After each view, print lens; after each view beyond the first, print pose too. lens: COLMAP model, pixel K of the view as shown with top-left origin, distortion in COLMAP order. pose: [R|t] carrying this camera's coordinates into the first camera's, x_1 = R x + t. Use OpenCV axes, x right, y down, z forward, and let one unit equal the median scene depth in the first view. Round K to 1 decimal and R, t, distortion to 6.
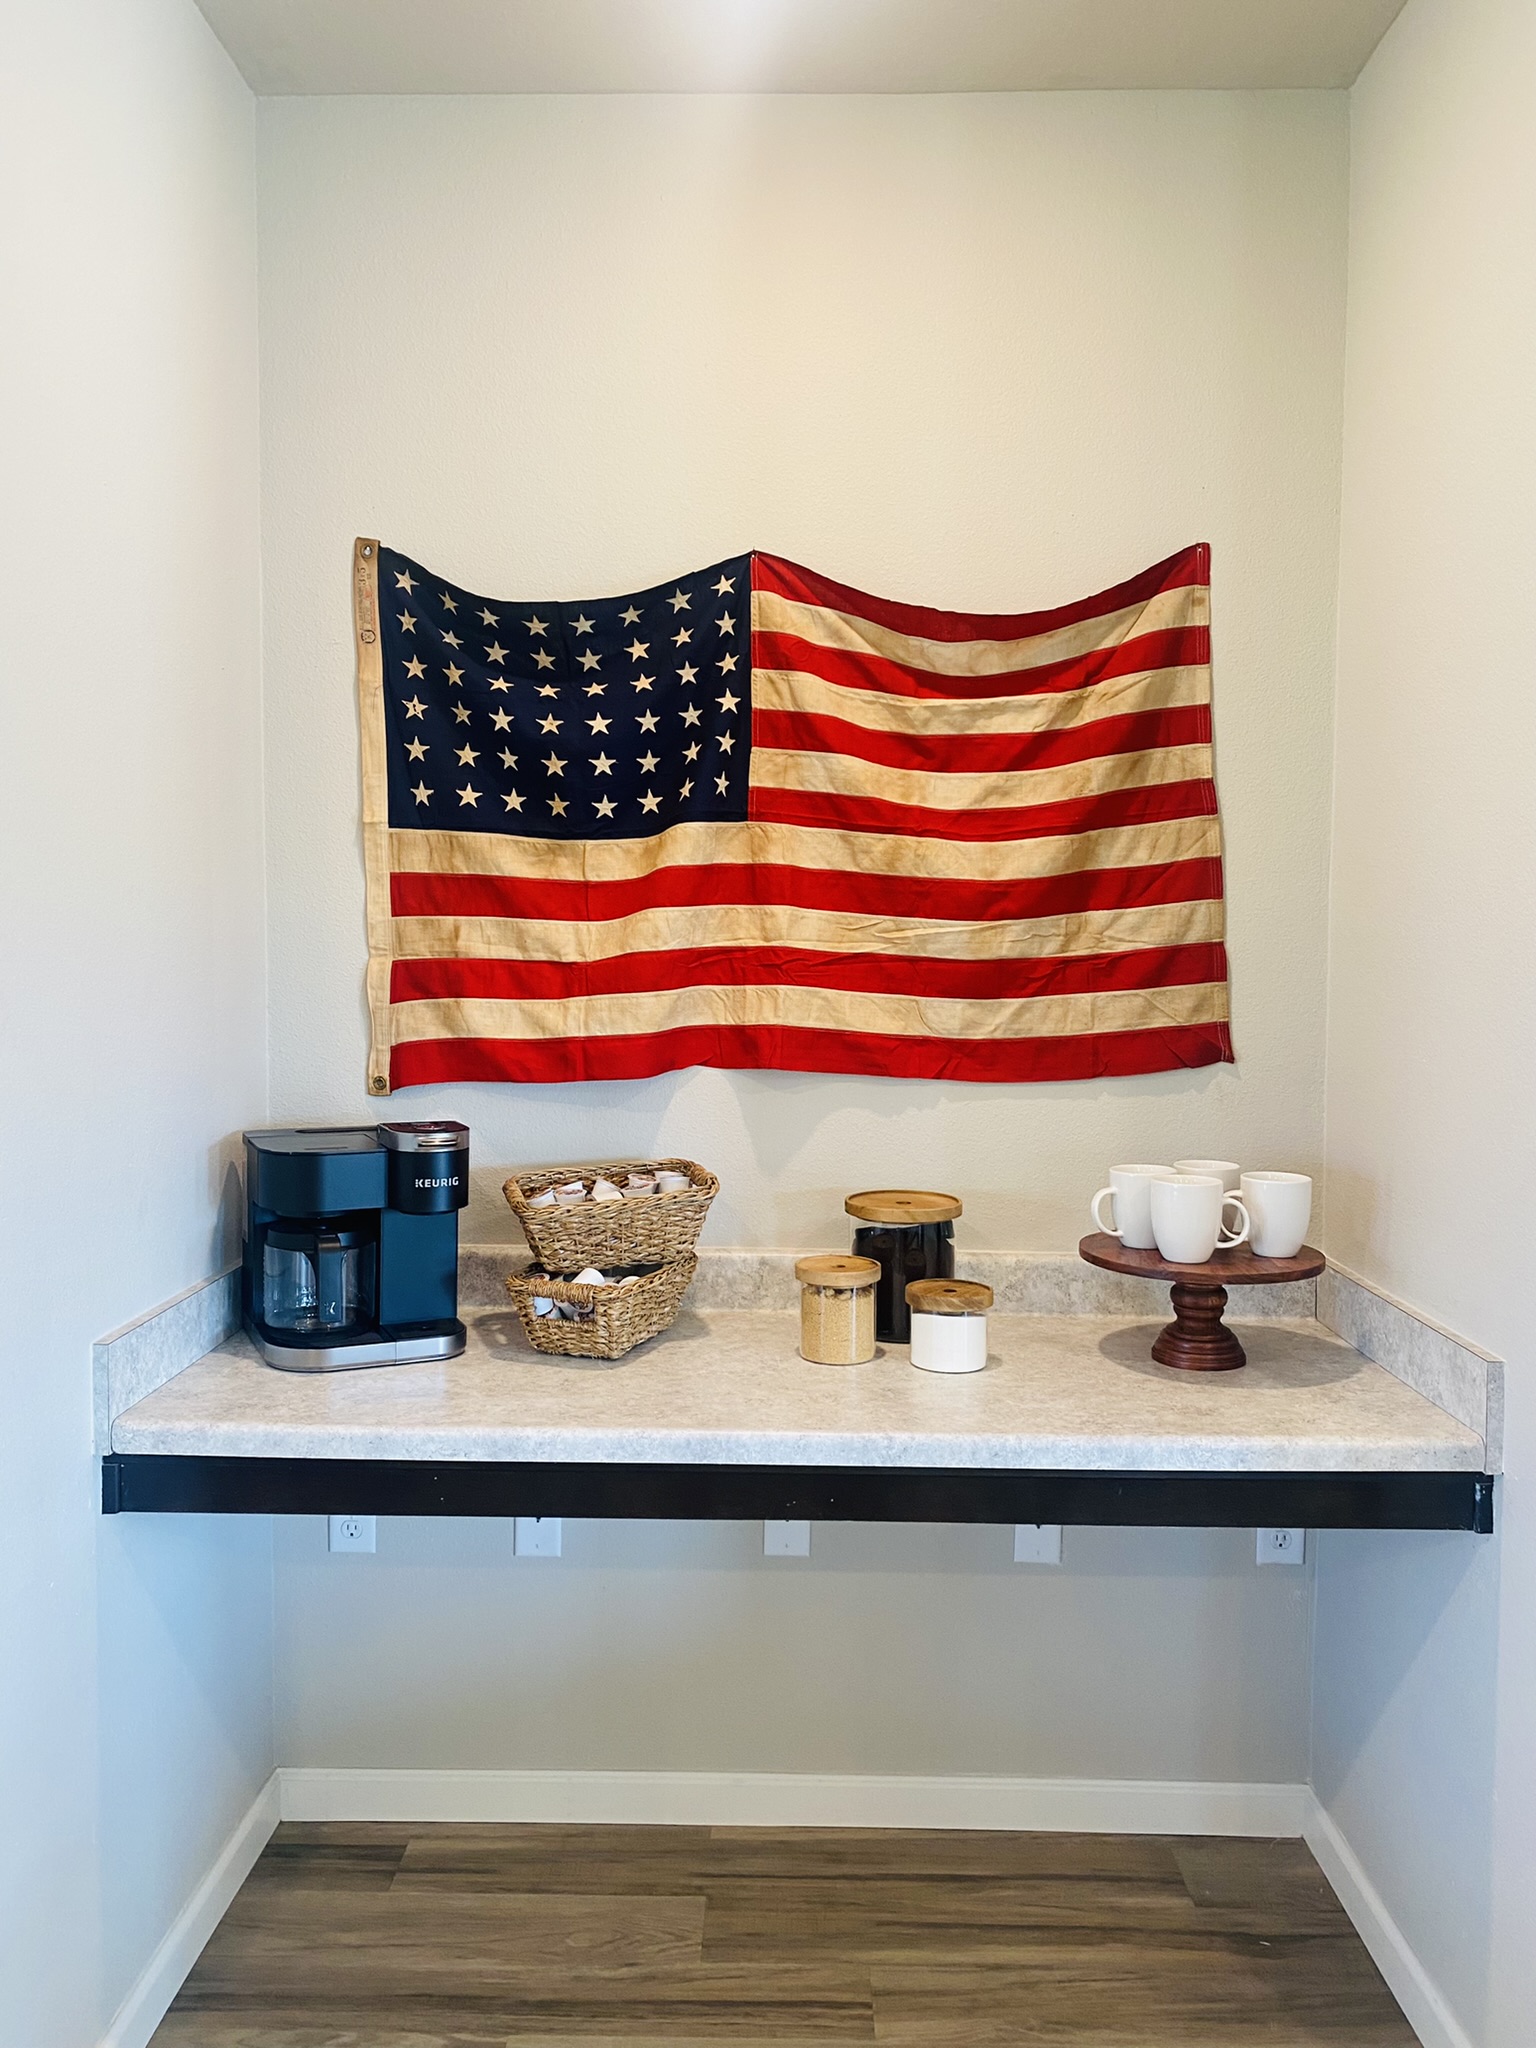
lens RADIAL K [[1521.8, 0, 780.1], [0, 1521.8, 1019.5], [0, 0, 1]] dist [0.062655, -0.001240]
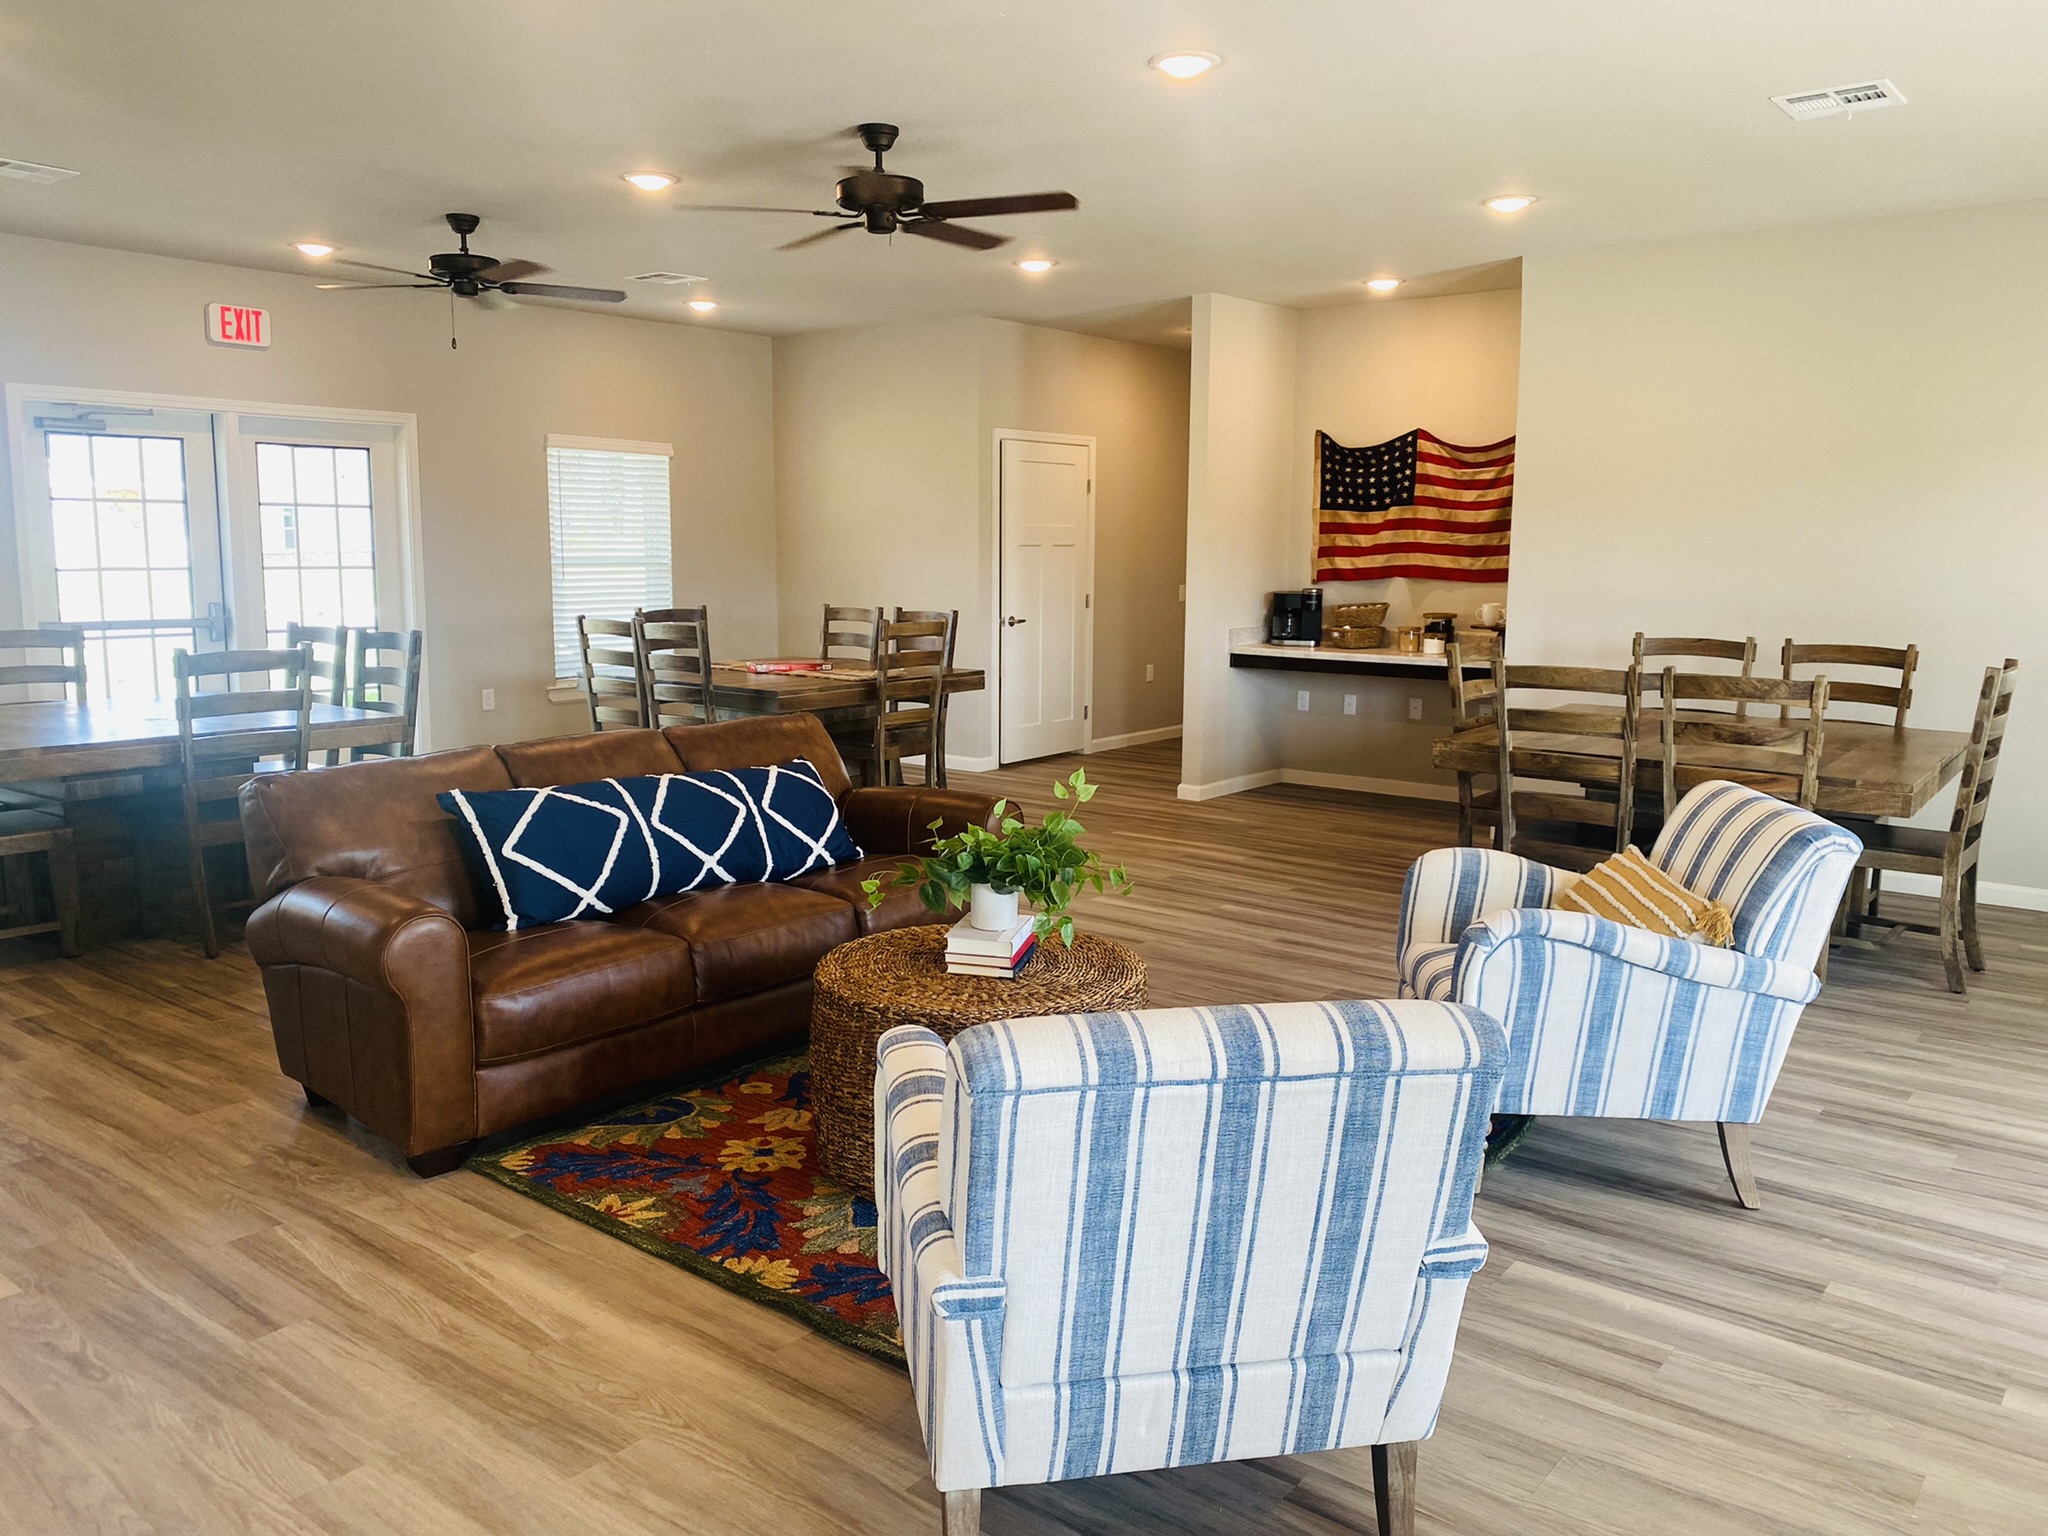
lens RADIAL K [[1521.8, 0, 1028.8], [0, 1521.8, 772.3], [0, 0, 1]] dist [0.062655, -0.001240]
pose [[0.802749, 0.086904, -0.589951, 1.409814], [-0.042409, 0.995139, 0.088885, 0.205892], [0.594808, -0.046333, 0.802532, -2.396640]]
